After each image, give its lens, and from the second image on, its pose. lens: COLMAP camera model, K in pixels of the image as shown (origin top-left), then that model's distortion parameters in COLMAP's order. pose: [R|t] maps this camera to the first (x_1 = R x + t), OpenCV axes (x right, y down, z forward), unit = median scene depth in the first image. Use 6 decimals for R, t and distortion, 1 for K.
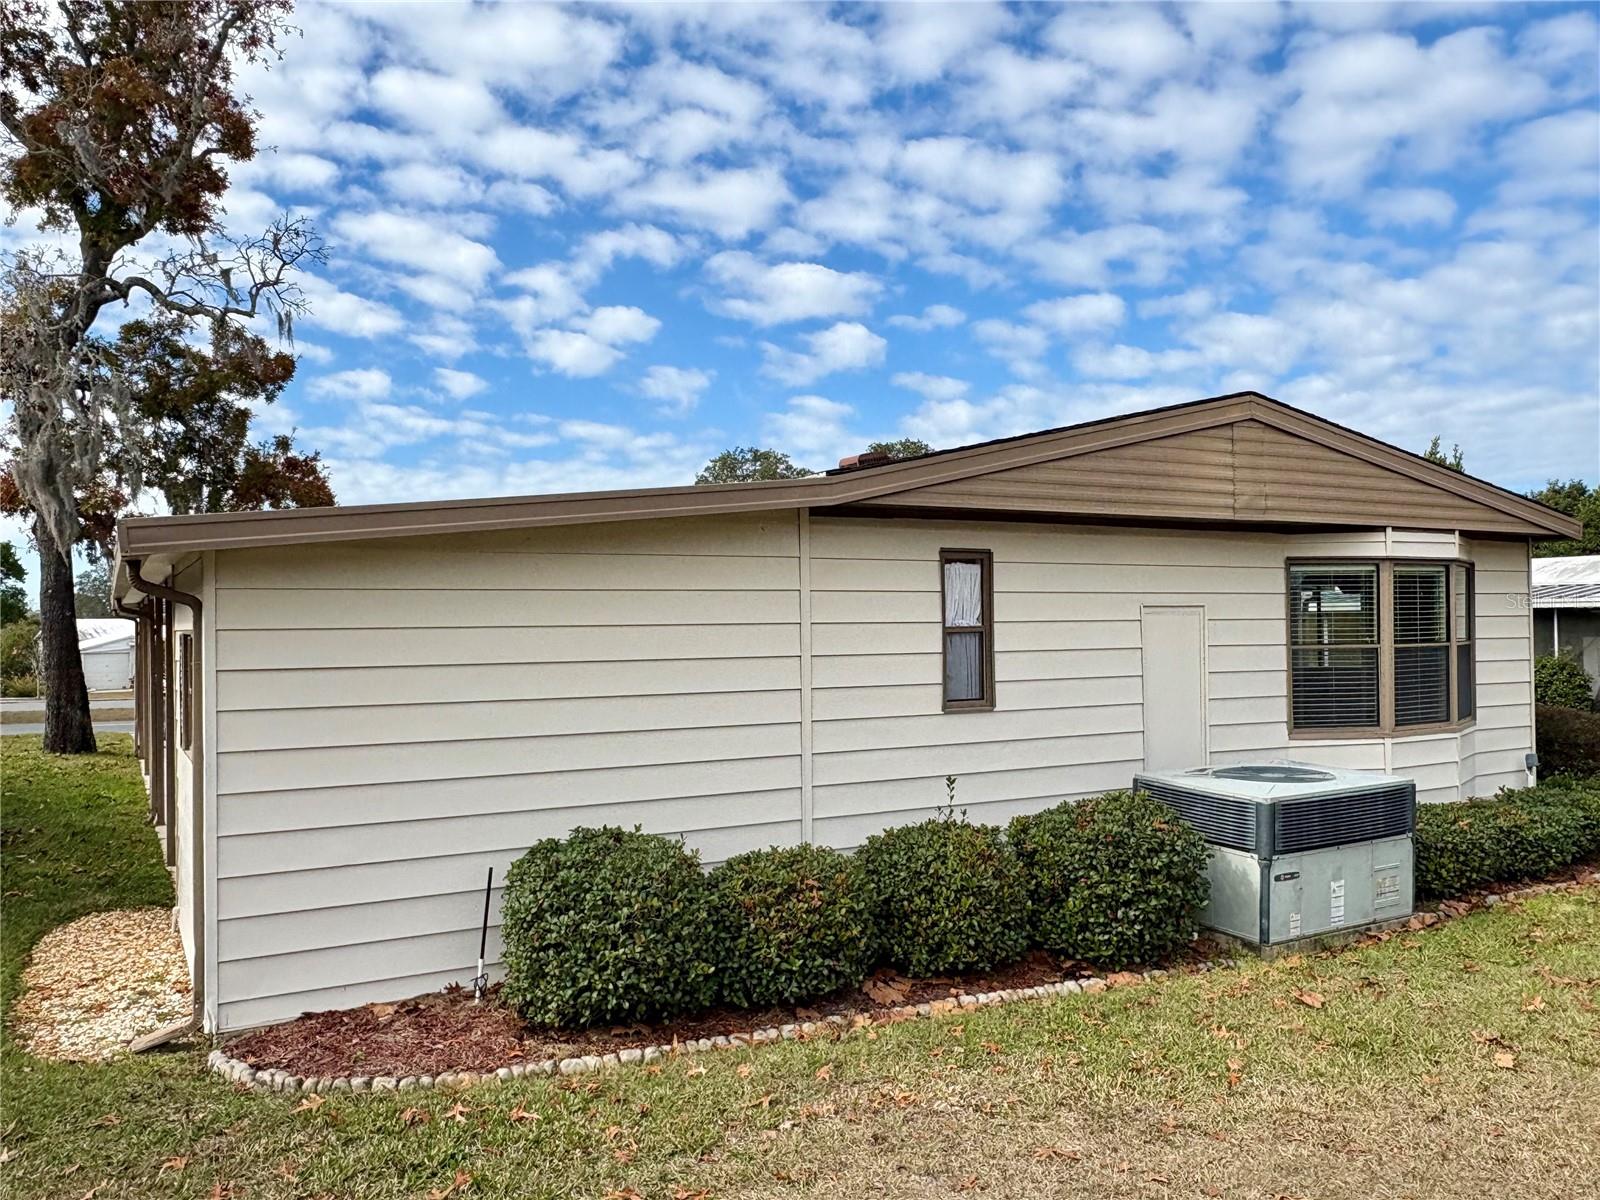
lens RADIAL K [[1190.1, 0, 803.4], [0, 1190.1, 606.0], [0, 0, 1]] dist [0.009065, 0.005790]
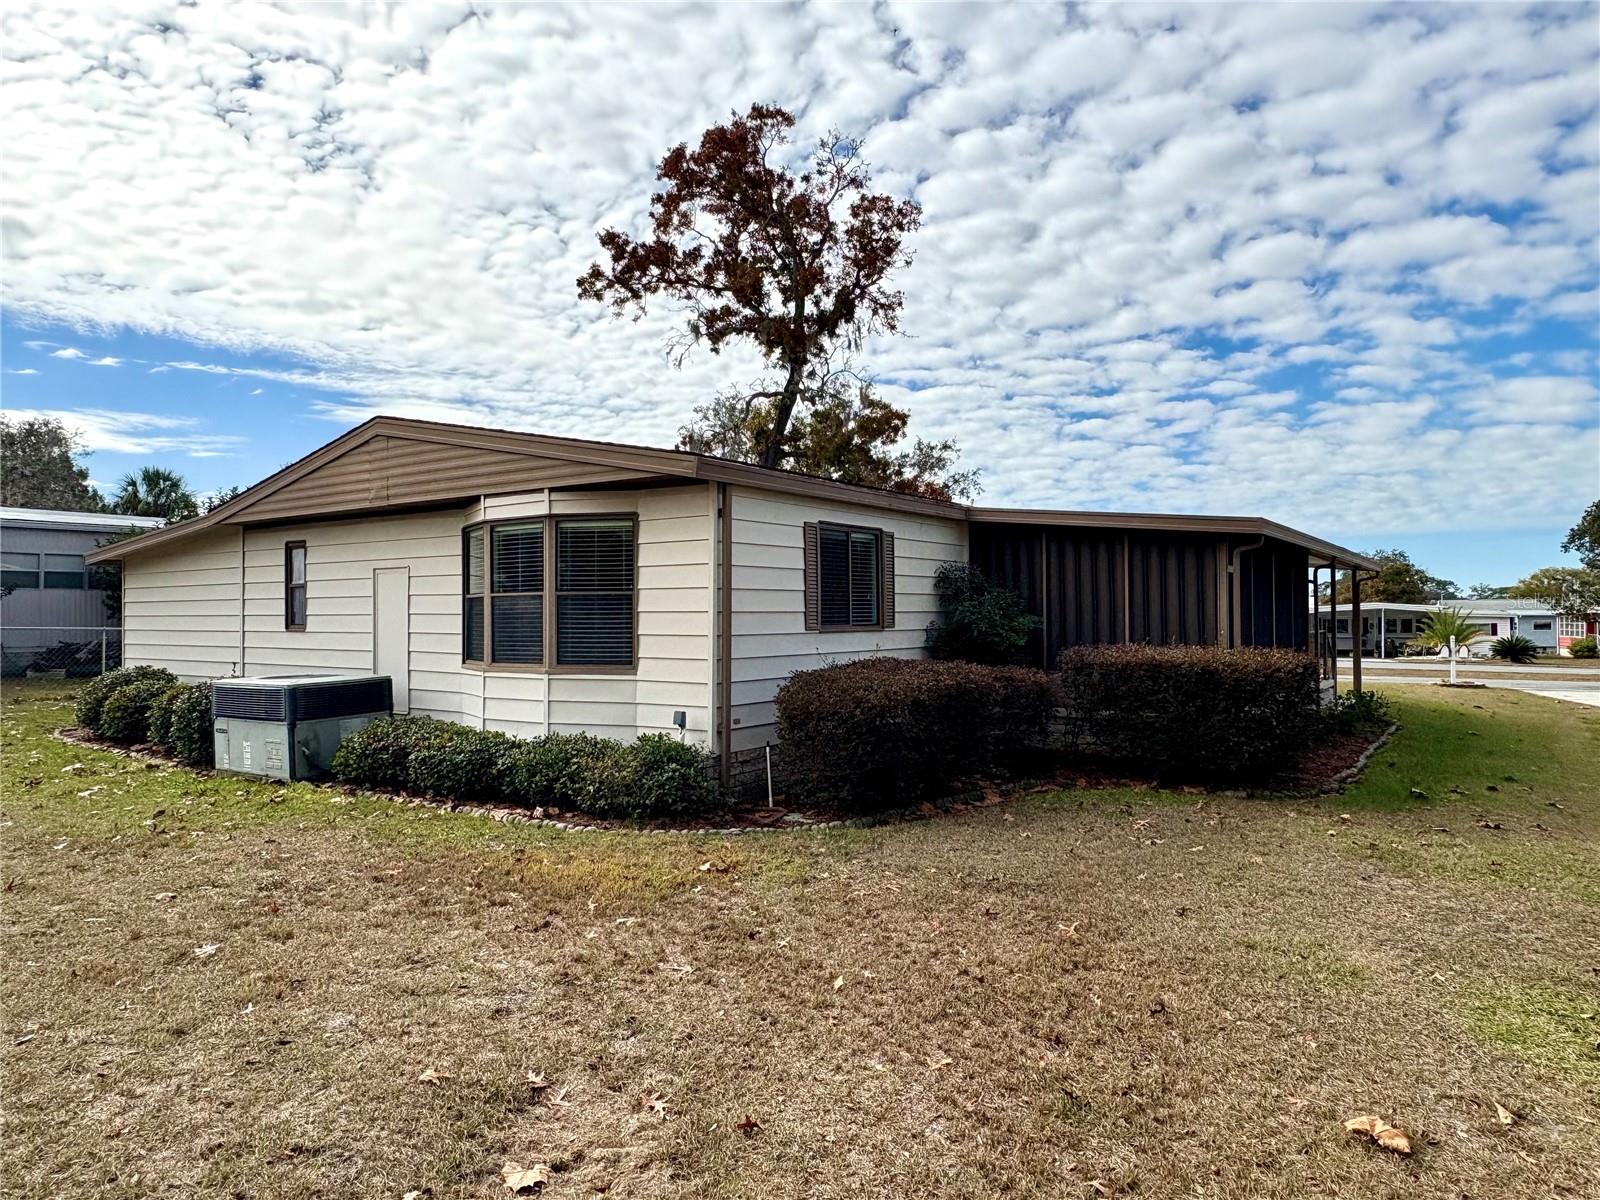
lens RADIAL K [[1008.3, 0, 800.0], [0, 1008.3, 598.7], [0, 0, 1]] dist [-0.000043, 0.000139]
pose [[0.453194, -0.002887, -0.891407, 1.663120], [0.016658, 0.999848, 0.005231, 0.040491], [0.891256, -0.017220, 0.453173, 0.892421]]
